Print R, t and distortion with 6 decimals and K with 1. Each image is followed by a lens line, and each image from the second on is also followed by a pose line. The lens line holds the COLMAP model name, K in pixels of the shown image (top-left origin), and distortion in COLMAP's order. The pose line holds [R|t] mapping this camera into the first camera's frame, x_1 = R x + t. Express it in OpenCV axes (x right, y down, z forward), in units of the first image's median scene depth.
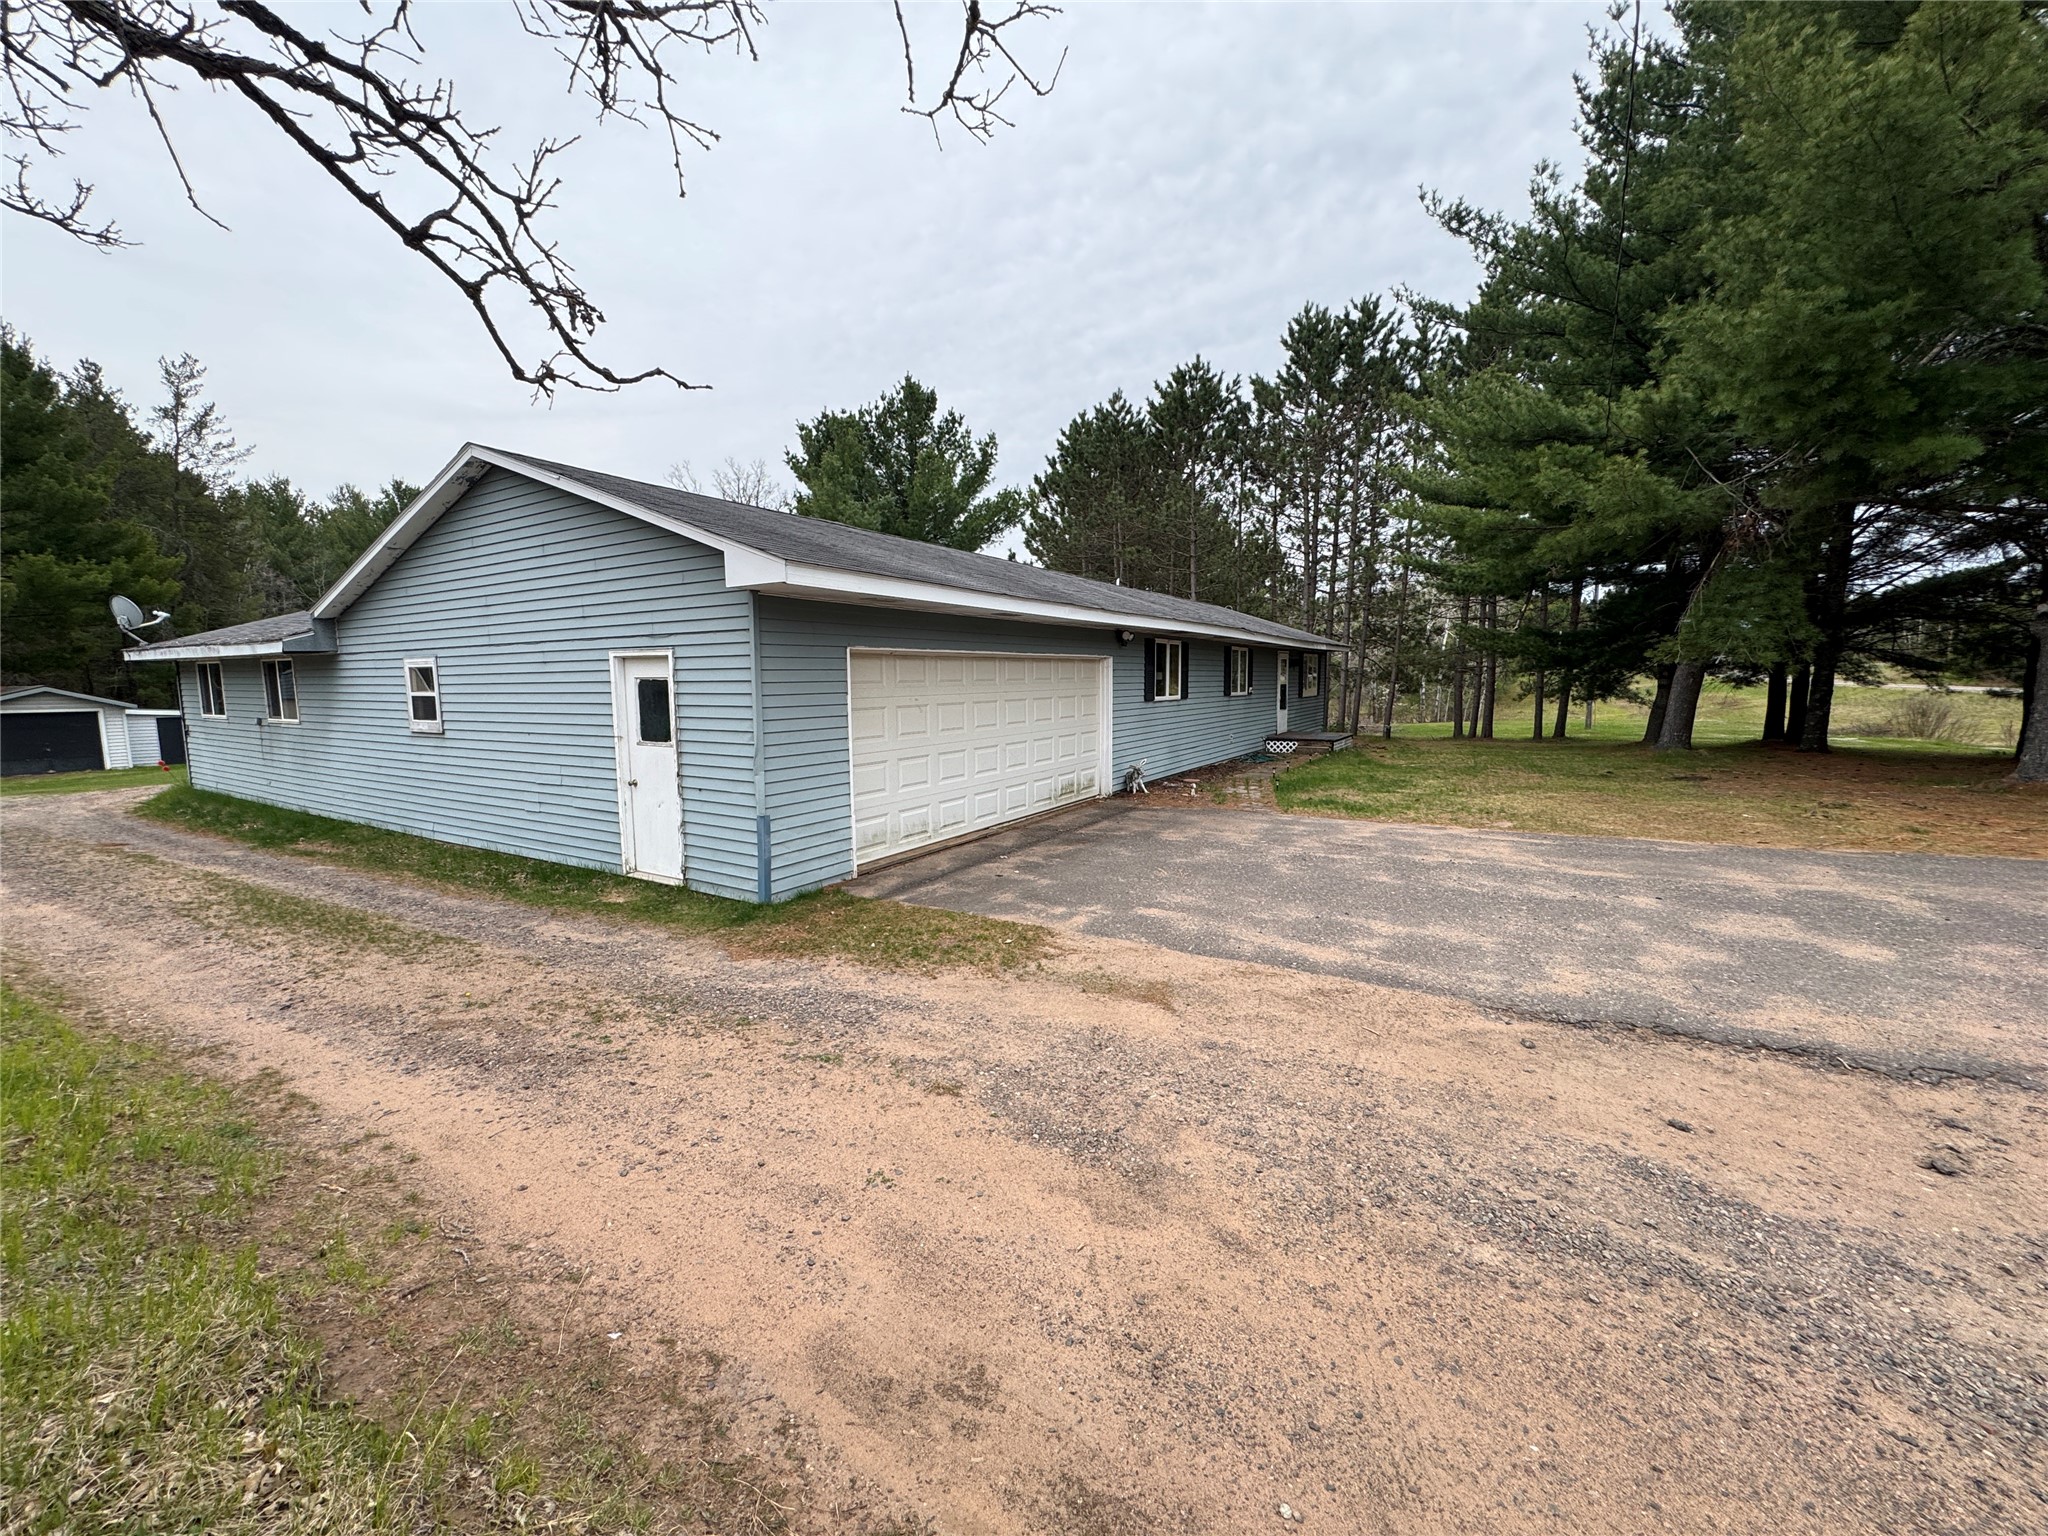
lens RADIAL K [[812.9, 0, 1024.9], [0, 812.9, 768.6], [0, 0, 1]] dist [-0.004305, 0.000710]
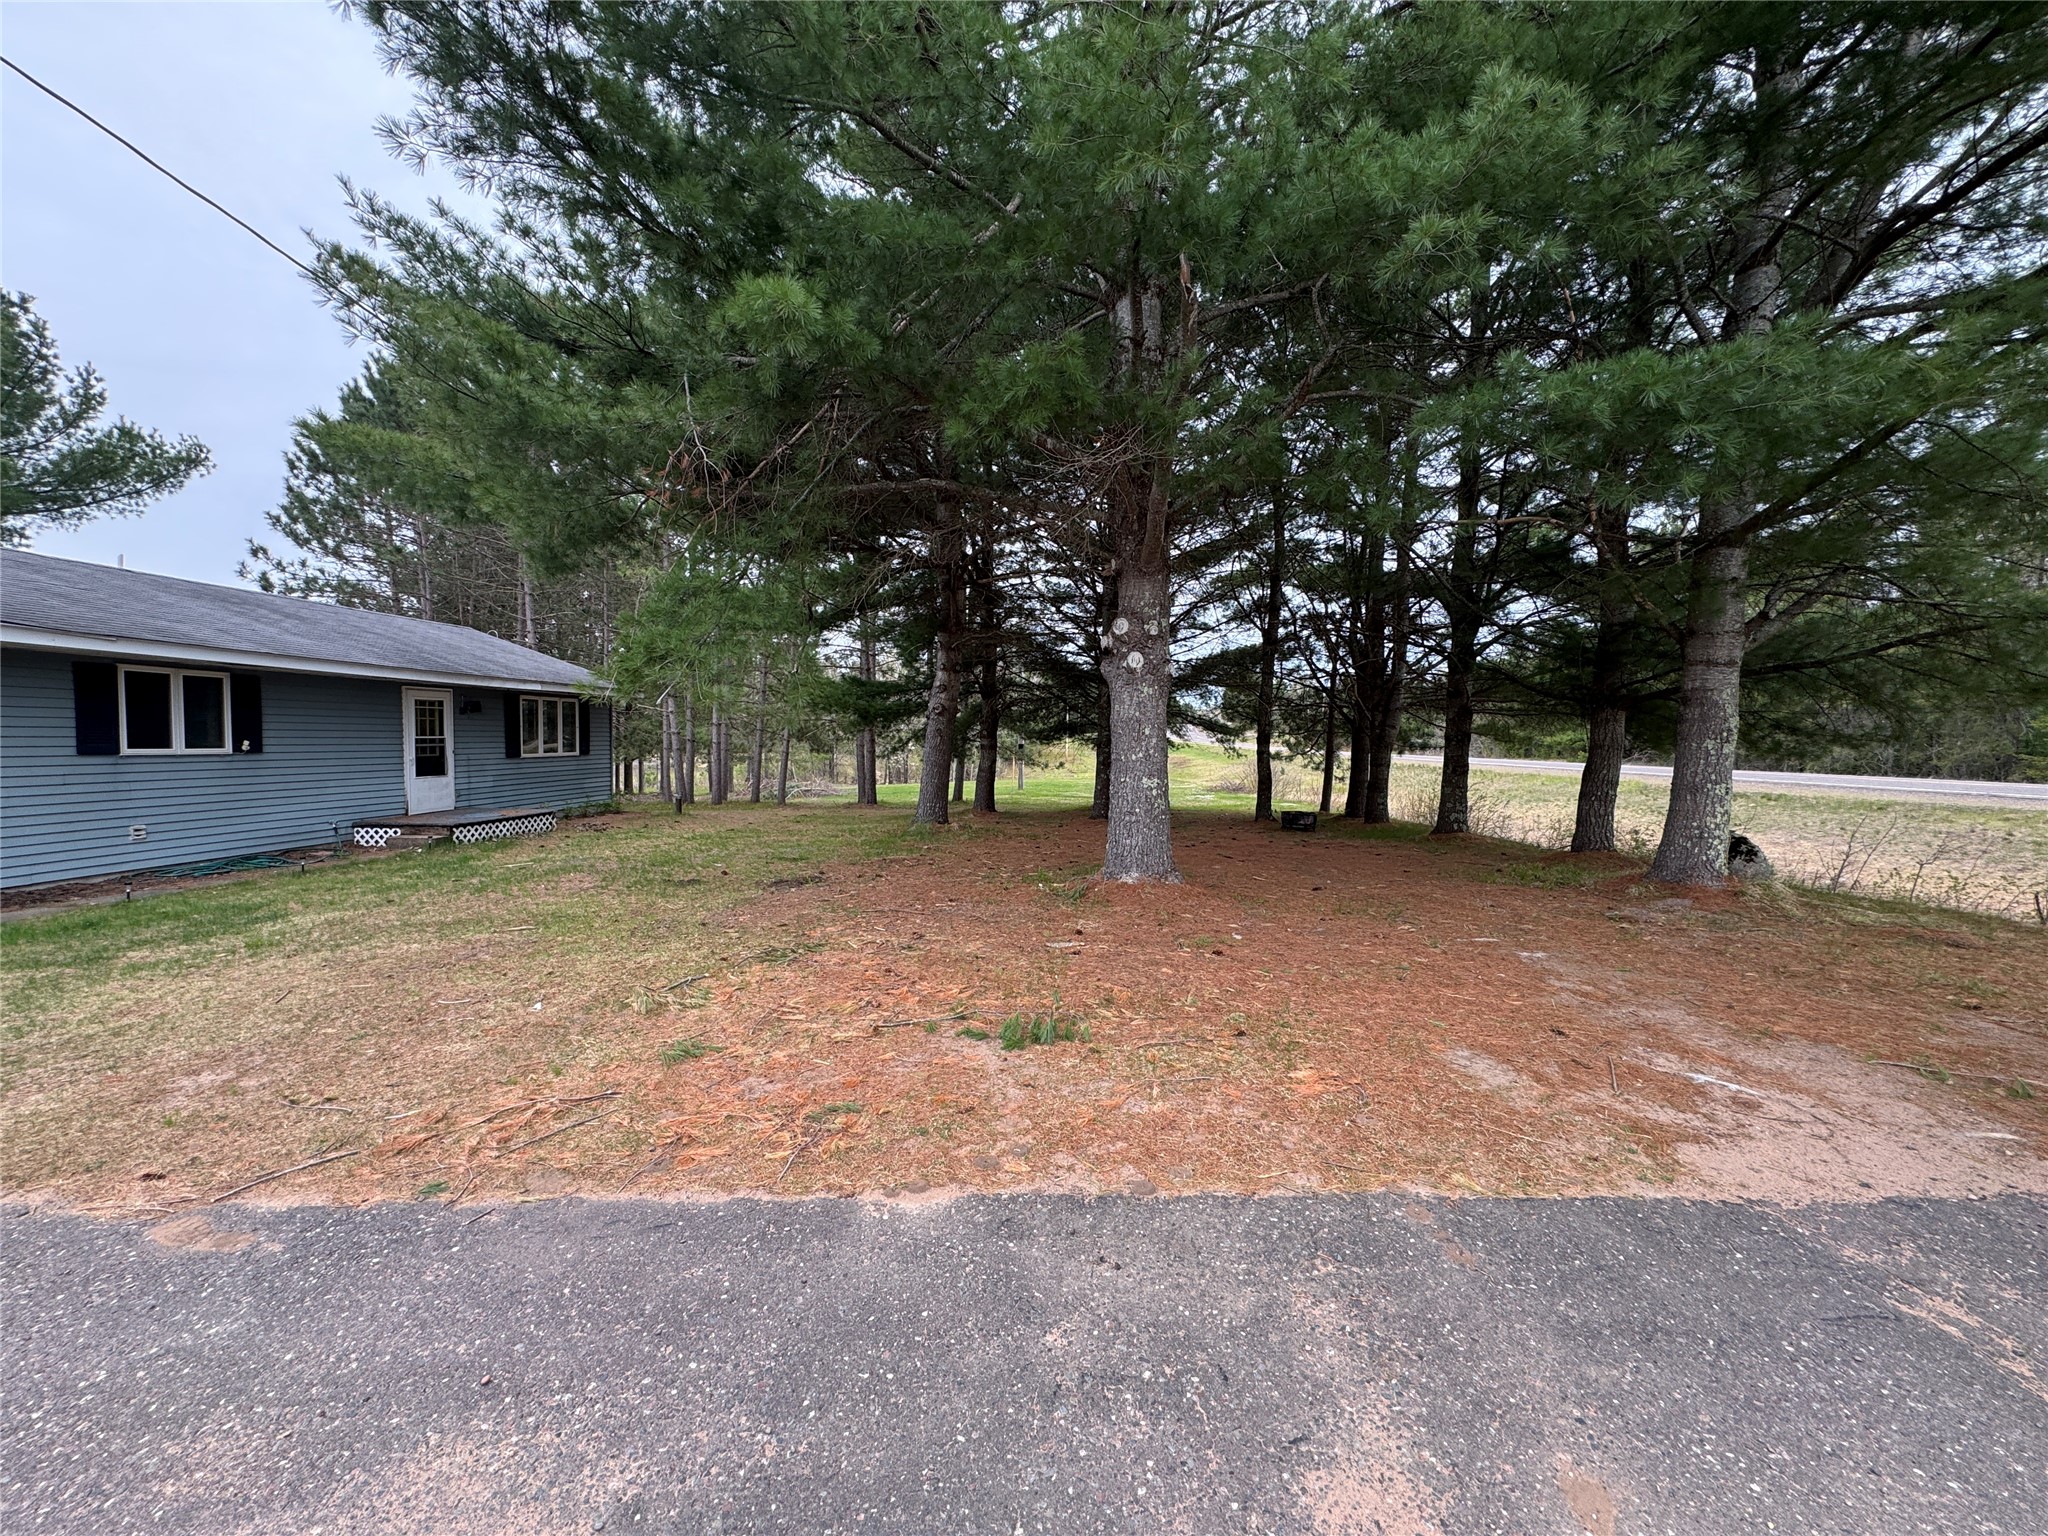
lens RADIAL K [[812.9, 0, 1022.8], [0, 812.9, 768.6], [0, 0, 1]] dist [-0.004305, 0.000710]
pose [[0.887021, -0.001318, 0.461727, 0.663596], [0.035597, 0.997215, -0.065538, -0.031389], [-0.460355, 0.074570, 0.884597, 0.311609]]
